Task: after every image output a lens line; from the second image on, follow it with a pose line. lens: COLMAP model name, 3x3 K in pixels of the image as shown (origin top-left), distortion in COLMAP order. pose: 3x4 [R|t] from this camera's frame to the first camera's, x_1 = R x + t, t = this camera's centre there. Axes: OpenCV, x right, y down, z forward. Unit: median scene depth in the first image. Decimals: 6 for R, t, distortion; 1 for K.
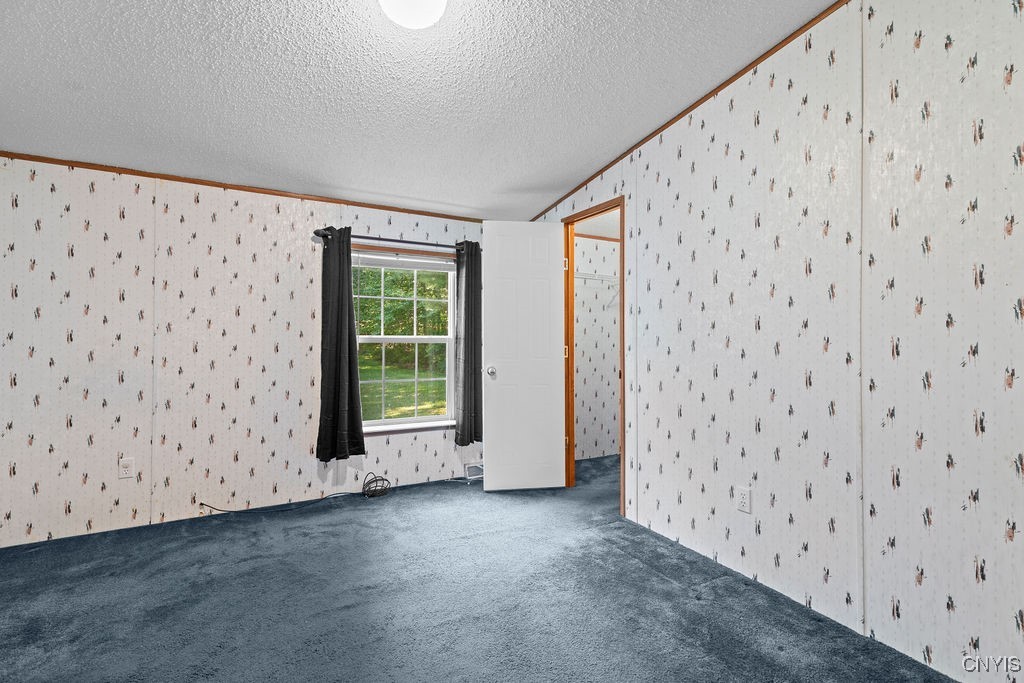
lens RADIAL K [[461.9, 0, 515.5], [0, 461.9, 336.7], [0, 0, 1]] dist [0.004963, 0.000531]
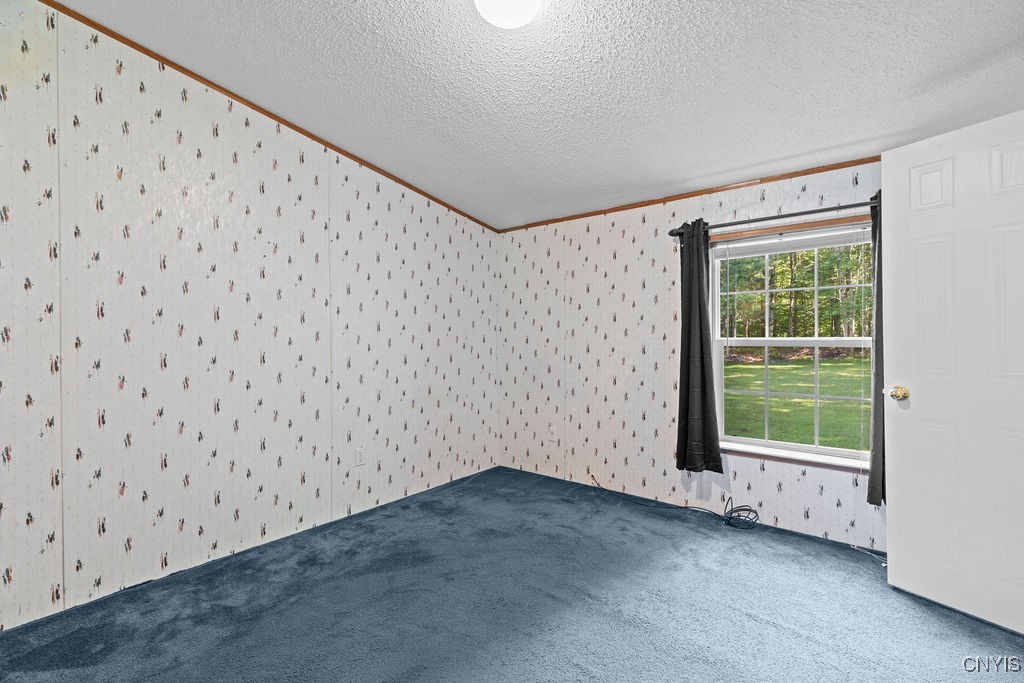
lens RADIAL K [[461.9, 0, 516.4], [0, 461.9, 340.6], [0, 0, 1]] dist [0.004963, 0.000531]
pose [[0.377102, -0.003665, -0.926164, 0.361763], [0.005506, 0.999983, -0.001715, 0.003081], [0.926155, -0.004452, 0.377116, 0.332758]]
